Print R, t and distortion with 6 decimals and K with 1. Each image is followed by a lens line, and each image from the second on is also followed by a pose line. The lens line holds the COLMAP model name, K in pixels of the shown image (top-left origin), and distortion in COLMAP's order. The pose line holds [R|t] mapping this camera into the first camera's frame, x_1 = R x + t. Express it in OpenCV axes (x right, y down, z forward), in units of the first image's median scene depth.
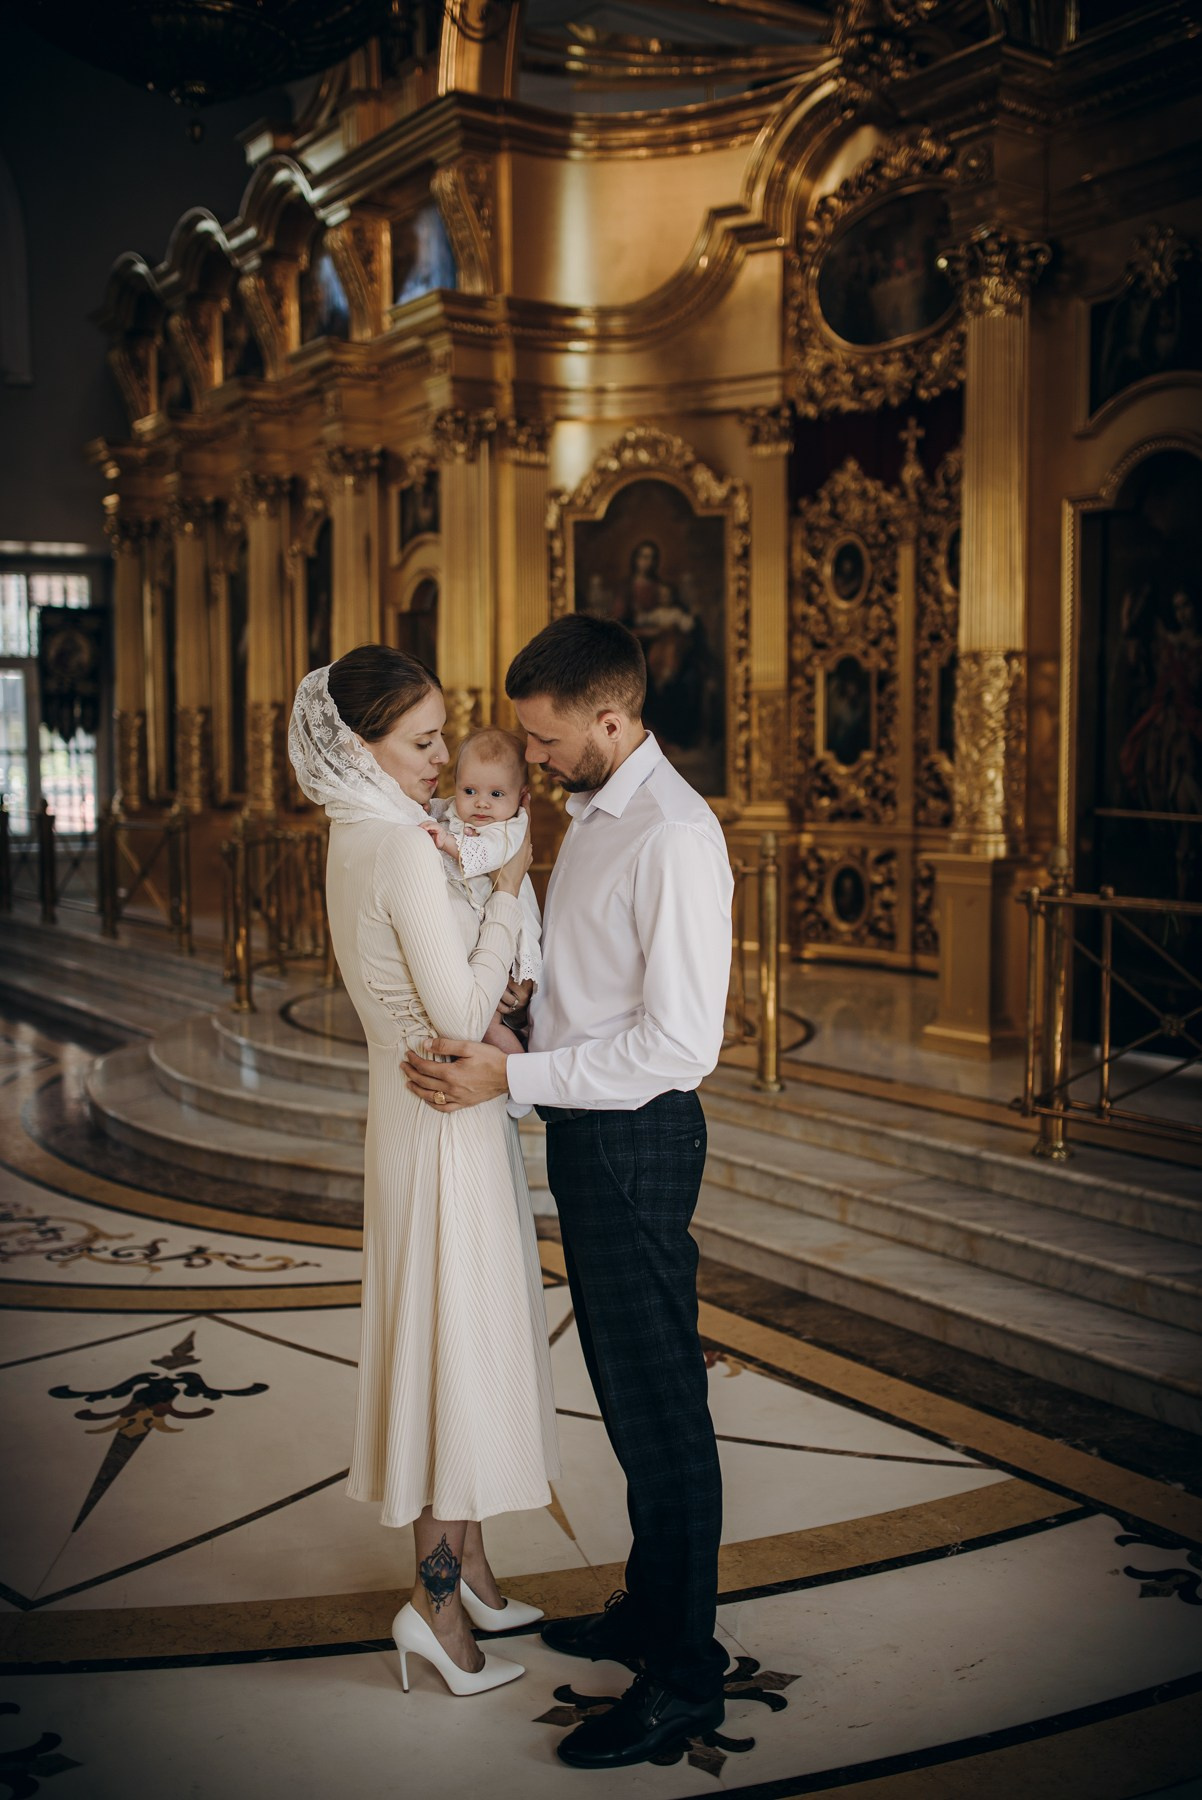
lens RADIAL K [[1735.9, 0, 601.0], [0, 1735.9, 900.0], [0, 0, 1]] dist [-0.061804, 0.092485]
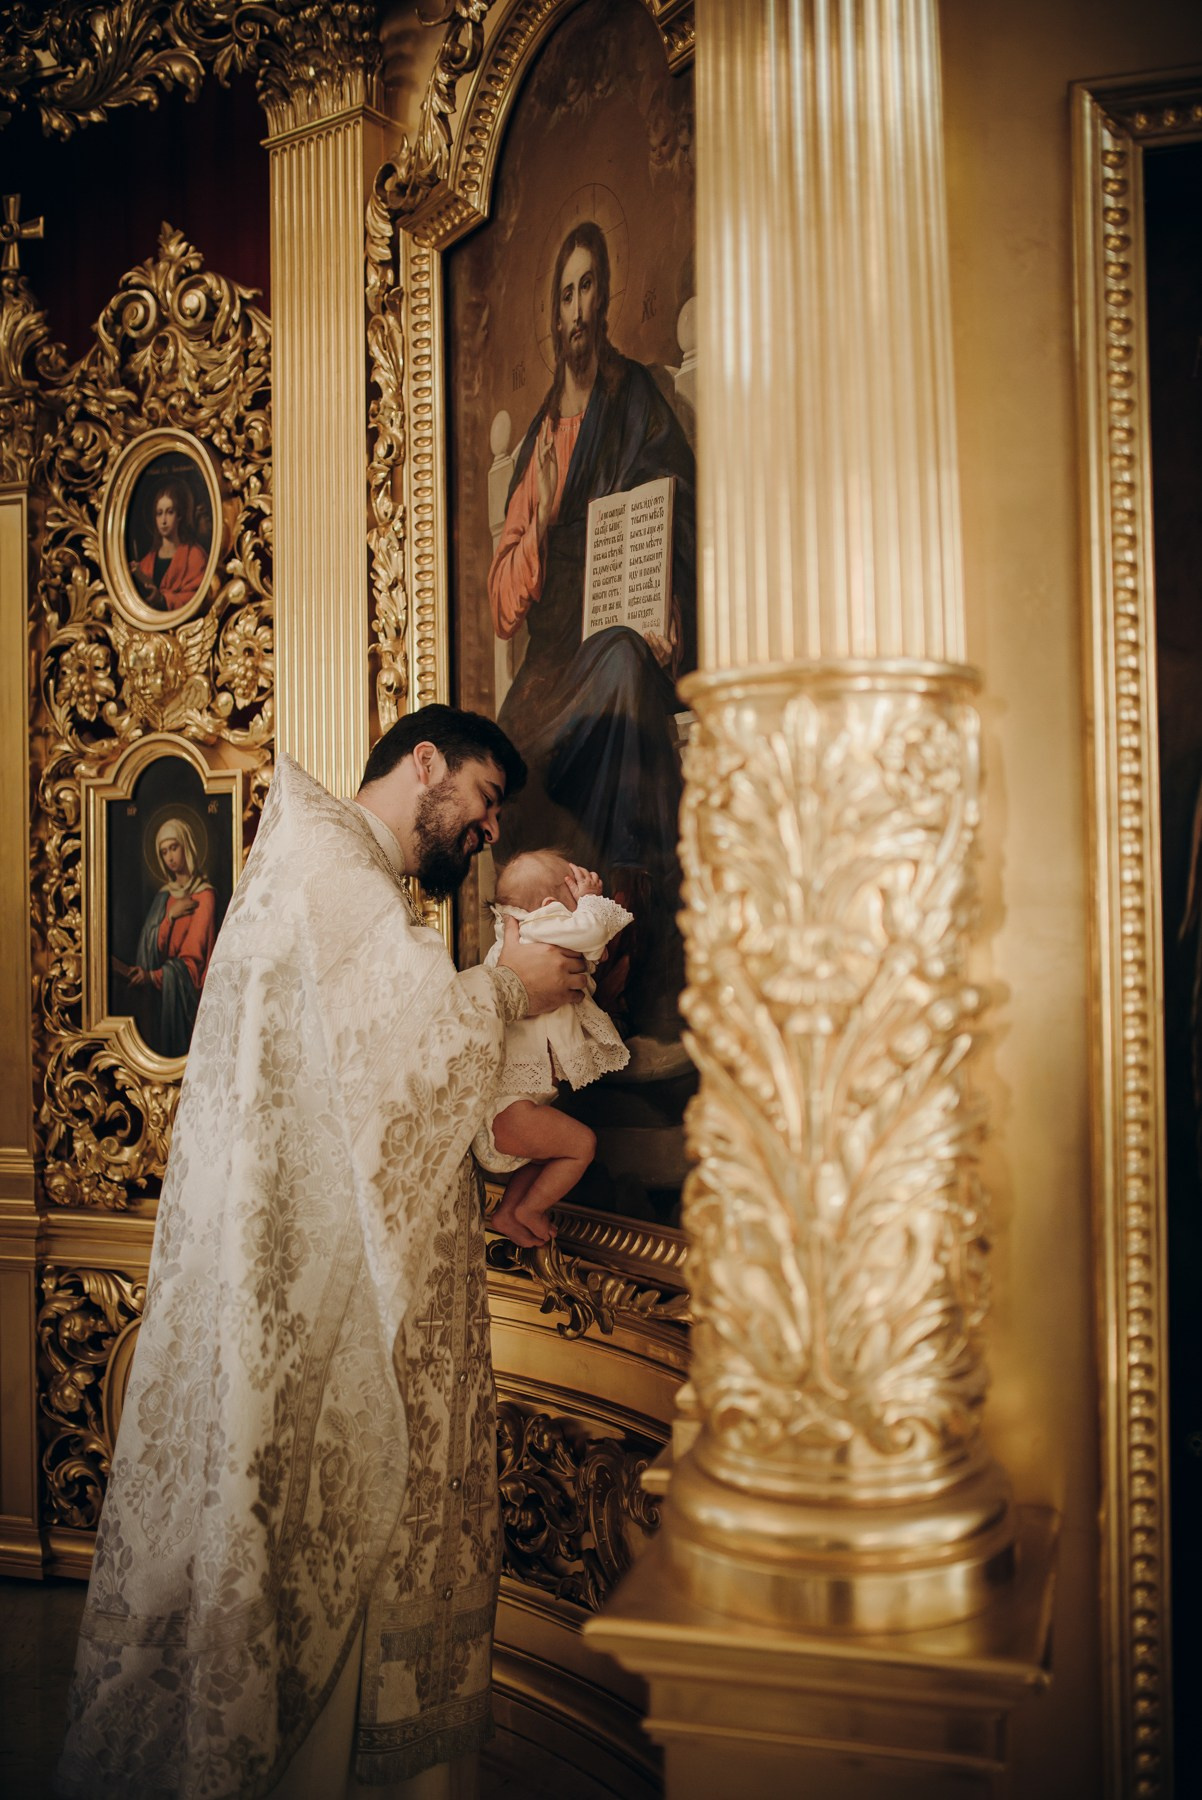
lens RADIAL K [[1735.9, 0, 601.0], [0, 1735.9, 900.0], [0, 0, 1]] dist [-0.061804, 0.092485]
pose [[0.790126, 0.004216, 0.612930, 0.040511], [0.064391, 0.993872, -0.089843, -0.065797], [-0.609553, 0.110455, 0.785013, 0.586424]]
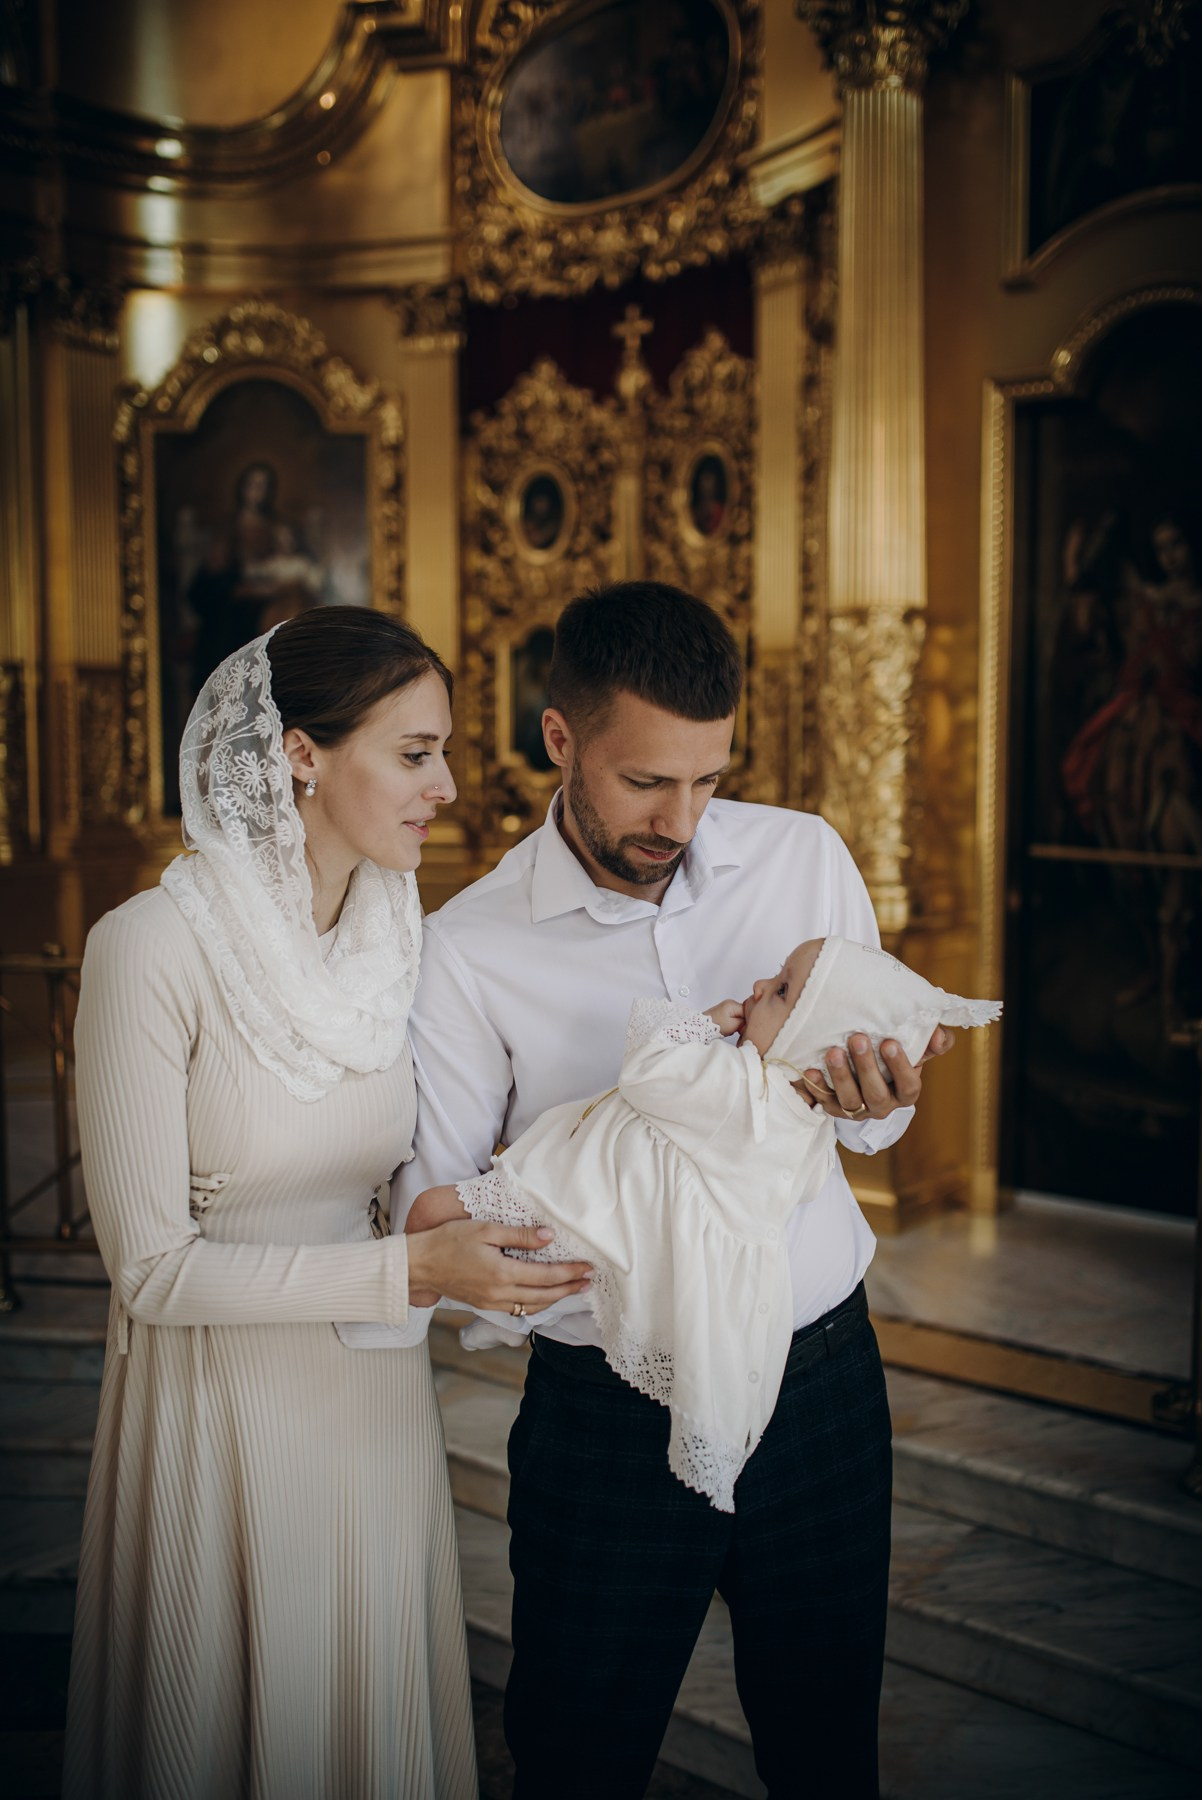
lens RADIAL K [[1735.9, 0, 601.0], [0, 1735.9, 900.0], [0, 0, 1]] dist [-0.061804, 0.092485]
pose [[0.959907, -0.019398, 0.279646, -0.043271], [0.018792, 0.999812, 0.004849, -0.026529], [-0.279687, 0.000600, 0.960091, 0.277569]]
